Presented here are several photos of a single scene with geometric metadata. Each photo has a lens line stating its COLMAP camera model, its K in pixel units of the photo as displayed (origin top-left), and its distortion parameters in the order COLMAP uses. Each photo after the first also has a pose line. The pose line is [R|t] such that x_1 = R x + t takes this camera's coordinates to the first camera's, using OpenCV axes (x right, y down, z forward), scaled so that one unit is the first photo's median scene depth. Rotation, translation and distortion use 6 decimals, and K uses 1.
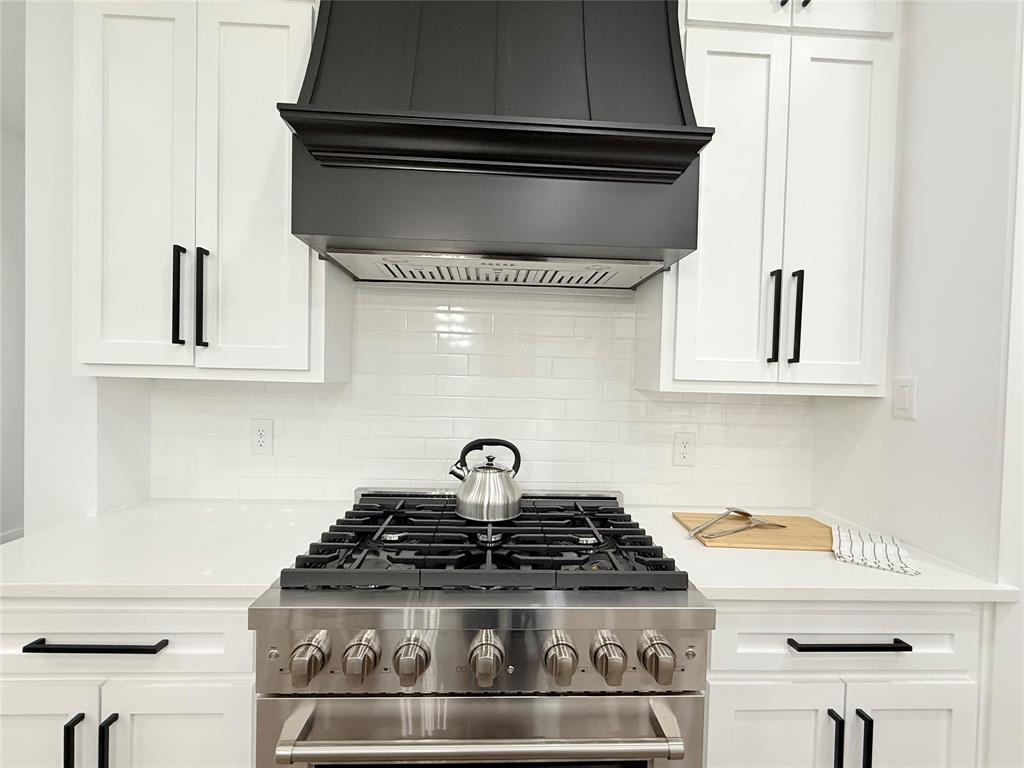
lens RADIAL K [[450.4, 0, 514.2], [0, 450.4, 385.5], [0, 0, 1]] dist [0.001341, 0.000308]
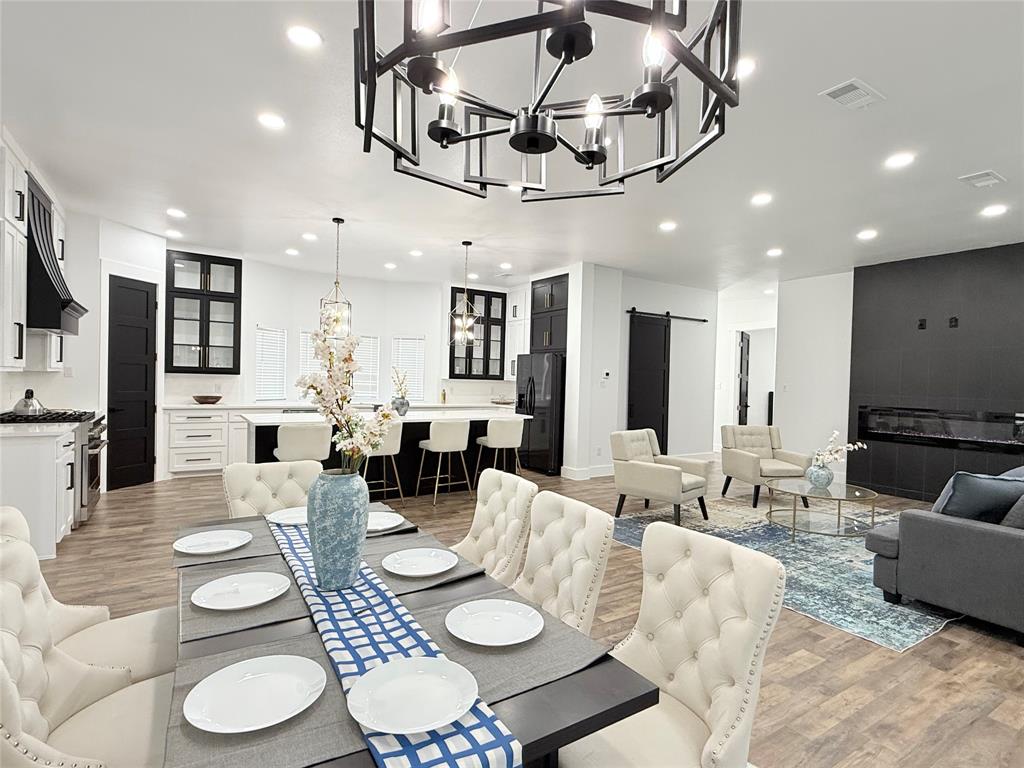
lens RADIAL K [[526.9, 0, 511.5], [0, 526.9, 387.0], [0, 0, 1]] dist [-0.002367, 0.000933]
pose [[-0.494857, -0.051003, 0.867477, -4.602177], [-0.023184, 0.998696, 0.045492, -0.122655], [-0.868665, 0.002400, -0.495394, -0.018939]]
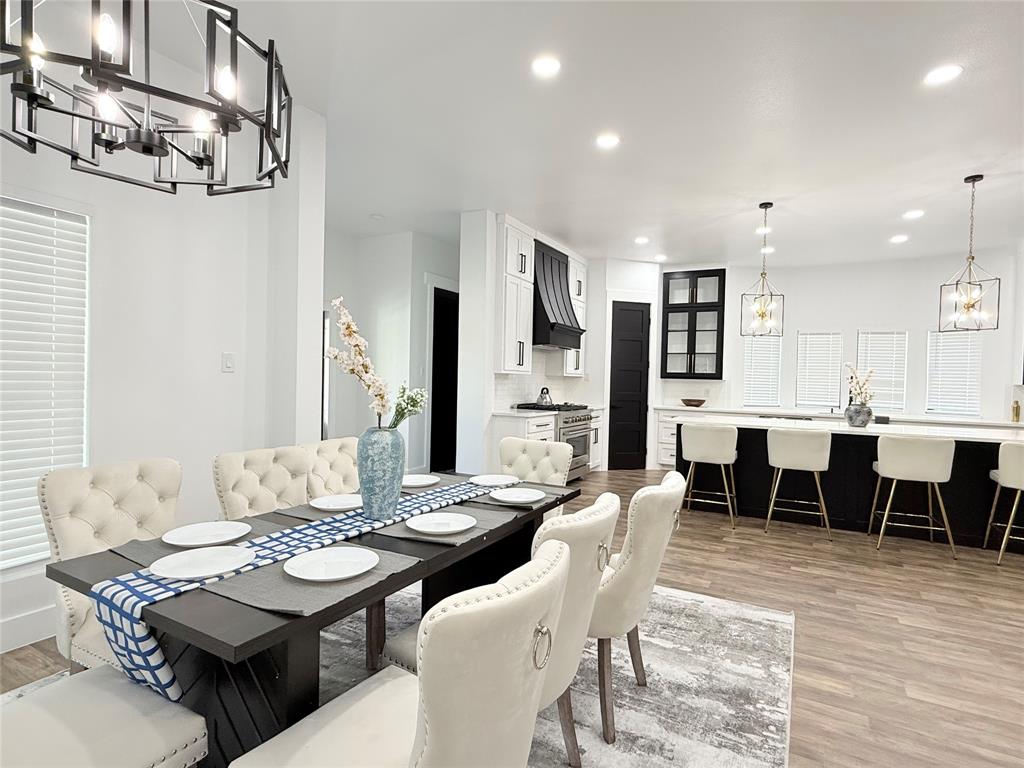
lens RADIAL K [[526.9, 0, 510.2], [0, 526.9, 386.5], [0, 0, 1]] dist [-0.002367, 0.000933]
pose [[0.532649, -0.024828, 0.845972, -4.456772], [0.003701, 0.999628, 0.027007, -0.023383], [-0.846328, -0.011254, 0.532543, -1.370922]]
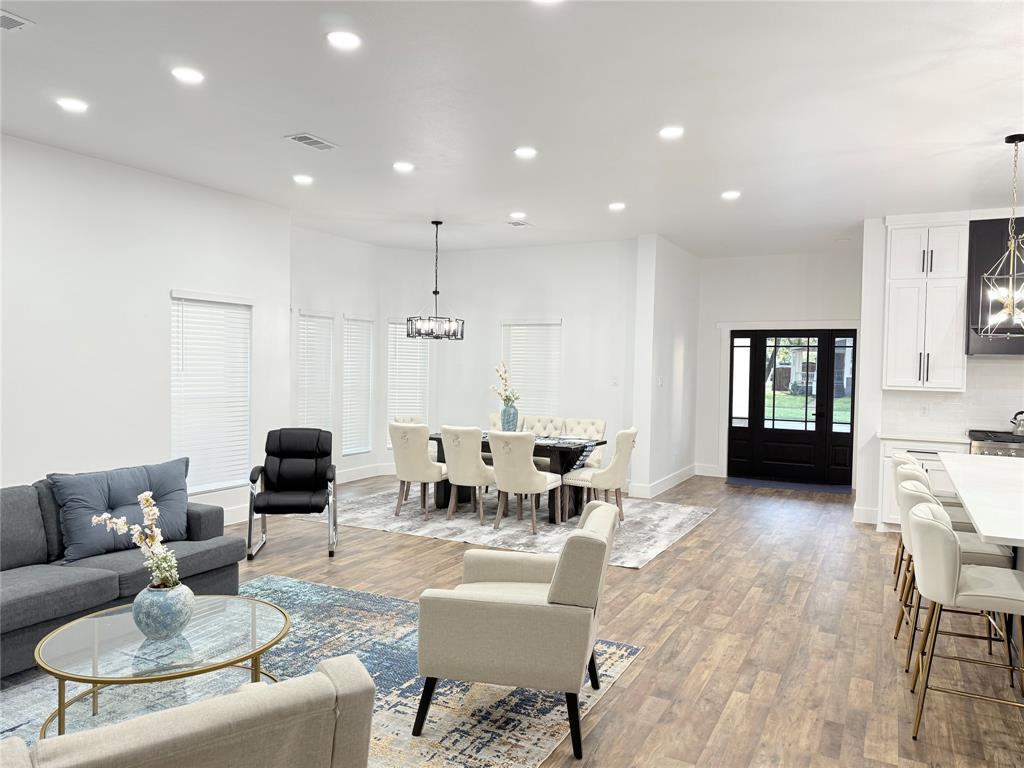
lens RADIAL K [[718.7, 0, 510.0], [0, 718.7, 381.6], [0, 0, 1]] dist [0.038607, -0.038083]
pose [[0.858497, 0.006073, -0.512783, -0.539564], [-0.008542, 0.999960, -0.002458, -0.039194], [0.512748, 0.006490, 0.858515, -5.048837]]
